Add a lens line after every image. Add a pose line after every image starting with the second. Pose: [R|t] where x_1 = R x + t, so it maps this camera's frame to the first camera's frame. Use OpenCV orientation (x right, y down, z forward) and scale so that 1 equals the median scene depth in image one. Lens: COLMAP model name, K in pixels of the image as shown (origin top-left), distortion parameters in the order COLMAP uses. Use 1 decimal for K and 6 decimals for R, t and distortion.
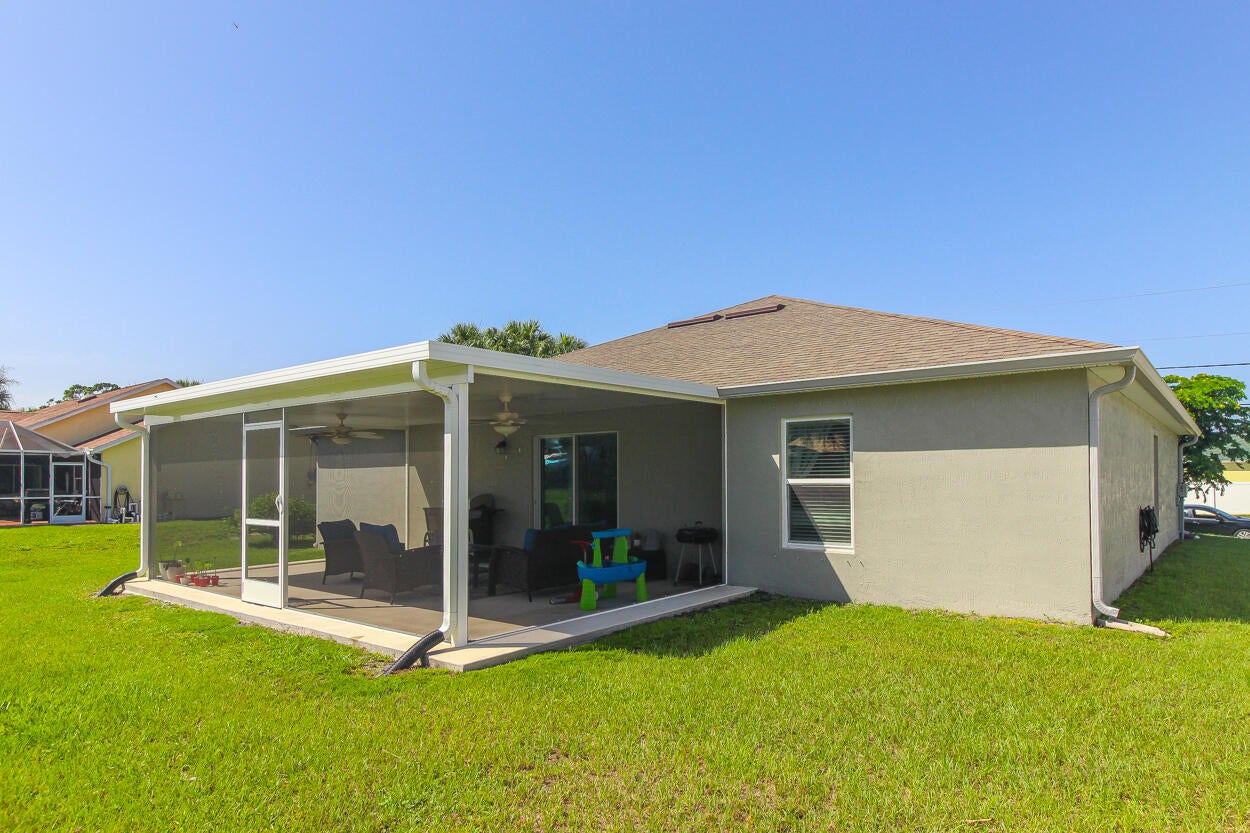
lens RADIAL K [[763.7, 0, 626.1], [0, 763.7, 453.3], [0, 0, 1]] dist [-0.001112, -0.000284]
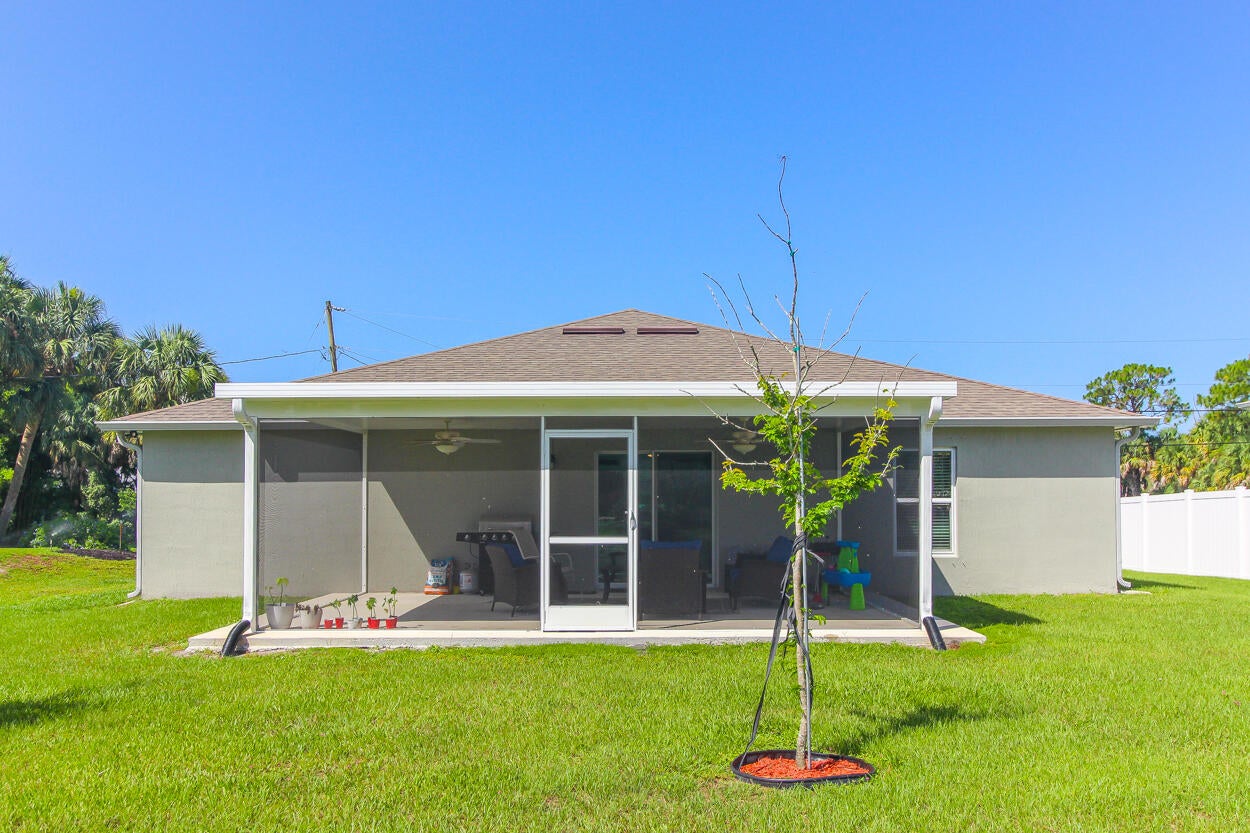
lens RADIAL K [[1013.5, 0, 627.1], [0, 1013.5, 495.9], [0, 0, 1]] dist [0.015241, 0.000778]
pose [[0.771186, 0.010482, 0.636524, -1.176108], [-0.023107, 0.999666, 0.011534, 0.021776], [-0.636191, -0.023603, 0.771171, 0.039882]]
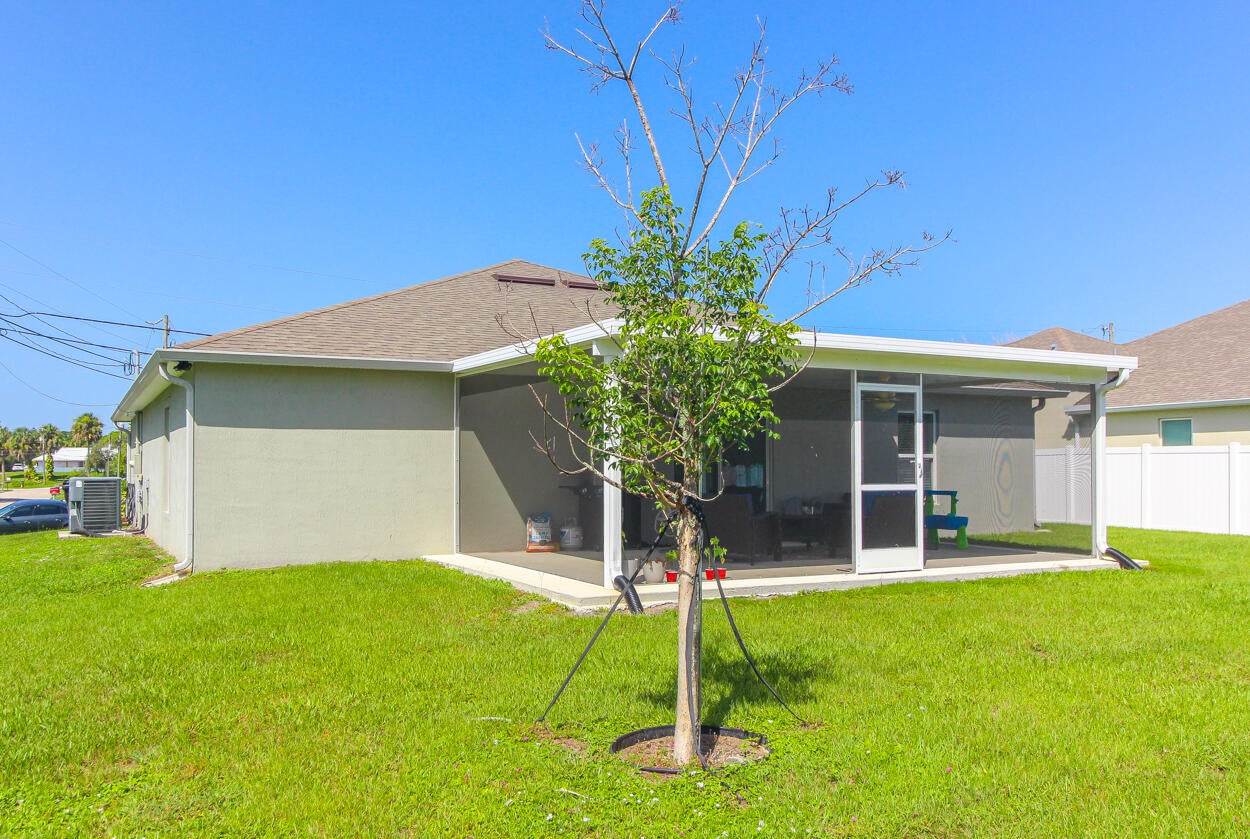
lens RADIAL K [[1033.9, 0, 625.0], [0, 1033.9, 419.5], [0, 0, 1]] dist [-0.000622, -0.000011]
pose [[0.392388, 0.050092, 0.918435, -1.775384], [-0.030756, 0.998672, -0.041329, 0.066984], [-0.919286, -0.012030, 0.393407, 0.769109]]
